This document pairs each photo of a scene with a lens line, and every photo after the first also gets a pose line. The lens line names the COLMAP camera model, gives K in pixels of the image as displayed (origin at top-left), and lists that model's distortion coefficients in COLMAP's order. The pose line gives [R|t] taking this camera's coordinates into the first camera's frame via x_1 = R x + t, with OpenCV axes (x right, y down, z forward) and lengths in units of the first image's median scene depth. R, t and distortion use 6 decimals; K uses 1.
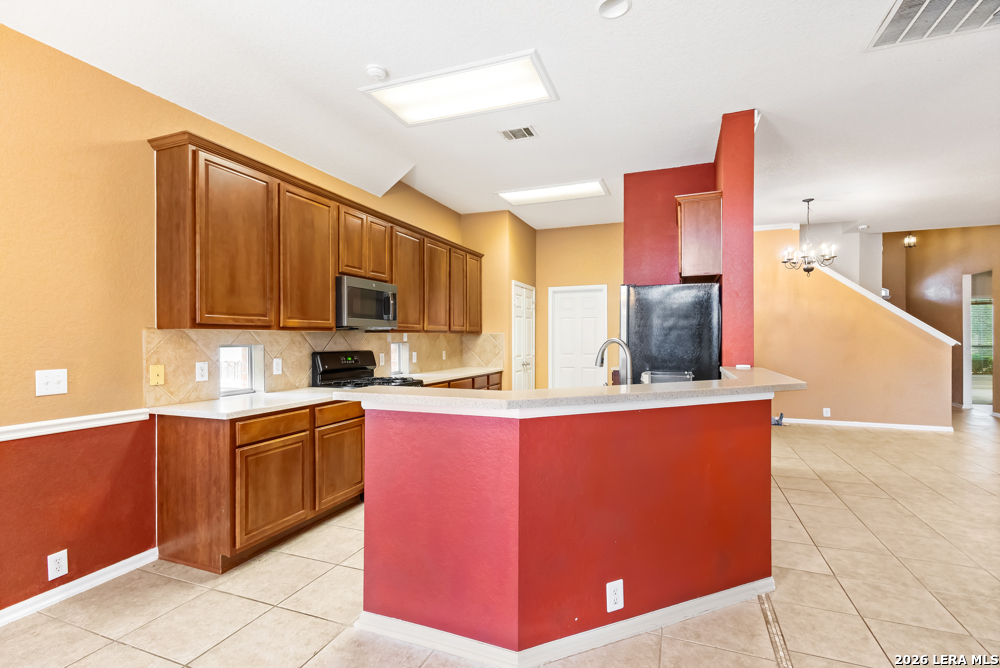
lens RADIAL K [[465.4, 0, 507.7], [0, 465.4, 342.0], [0, 0, 1]] dist [-0.000960, 0.001207]
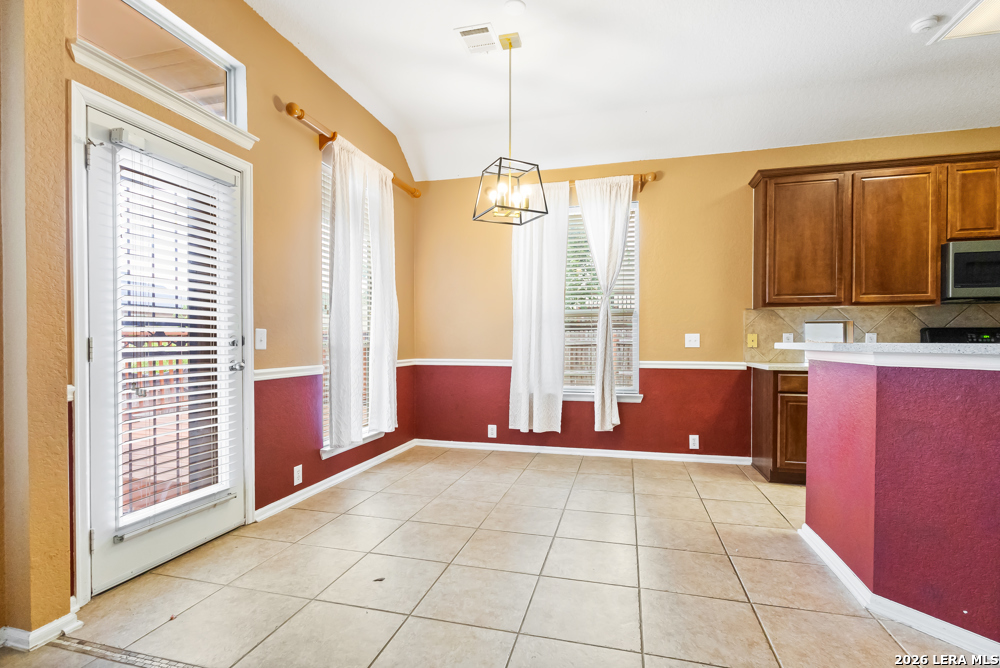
lens RADIAL K [[465.4, 0, 493.1], [0, 465.4, 343.0], [0, 0, 1]] dist [-0.000960, 0.001207]
pose [[0.094915, 0.007123, -0.995460, 0.552734], [-0.008509, 0.999944, 0.006344, 0.066023], [0.995449, 0.007868, 0.094970, 0.036851]]
